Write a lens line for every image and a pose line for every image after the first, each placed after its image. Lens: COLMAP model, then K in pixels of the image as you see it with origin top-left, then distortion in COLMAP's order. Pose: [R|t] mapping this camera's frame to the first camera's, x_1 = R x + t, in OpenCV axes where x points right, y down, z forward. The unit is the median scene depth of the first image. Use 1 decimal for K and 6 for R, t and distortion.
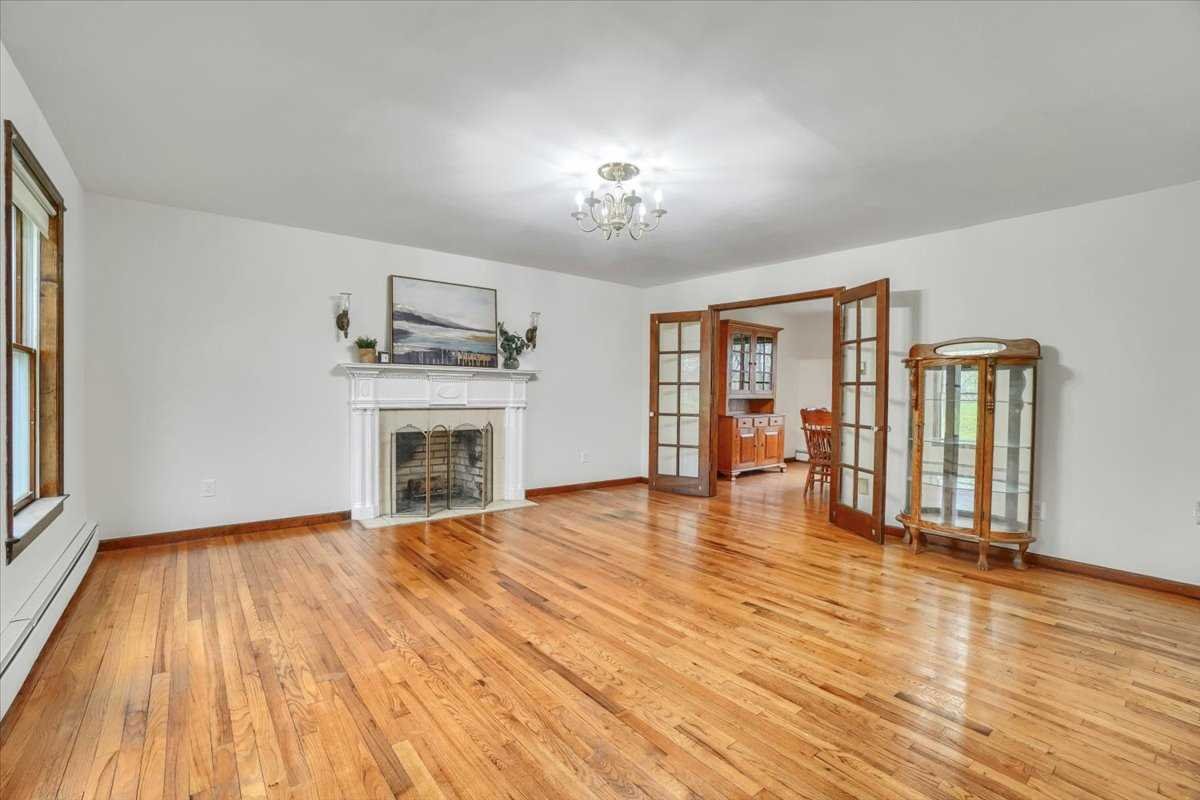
lens RADIAL K [[522.5, 0, 598.7], [0, 522.5, 407.3], [0, 0, 1]] dist [-0.053647, 0.012768]
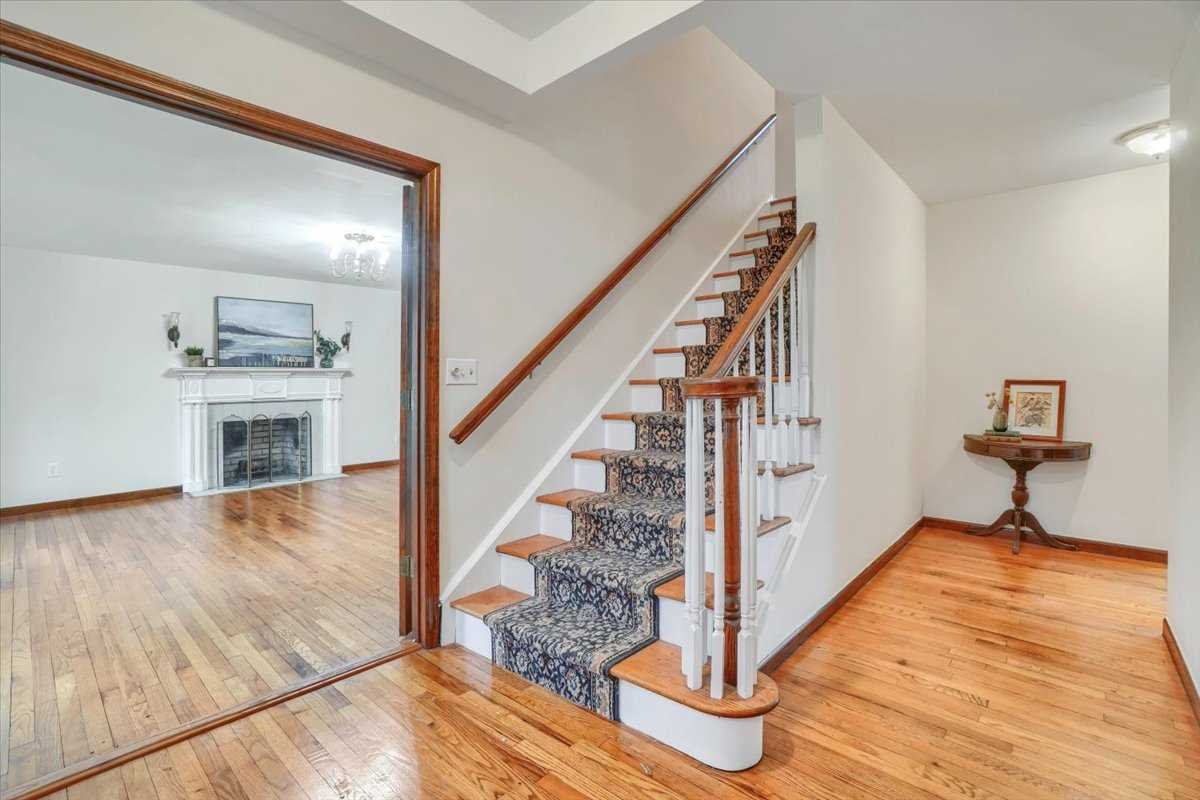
lens RADIAL K [[522.5, 0, 581.2], [0, 522.5, 378.4], [0, 0, 1]] dist [-0.053647, 0.012768]
pose [[0.986447, -0.027109, 0.161822, 0.262973], [0.032858, 0.998917, -0.032956, 0.013149], [-0.160754, 0.037827, 0.986269, -0.351407]]
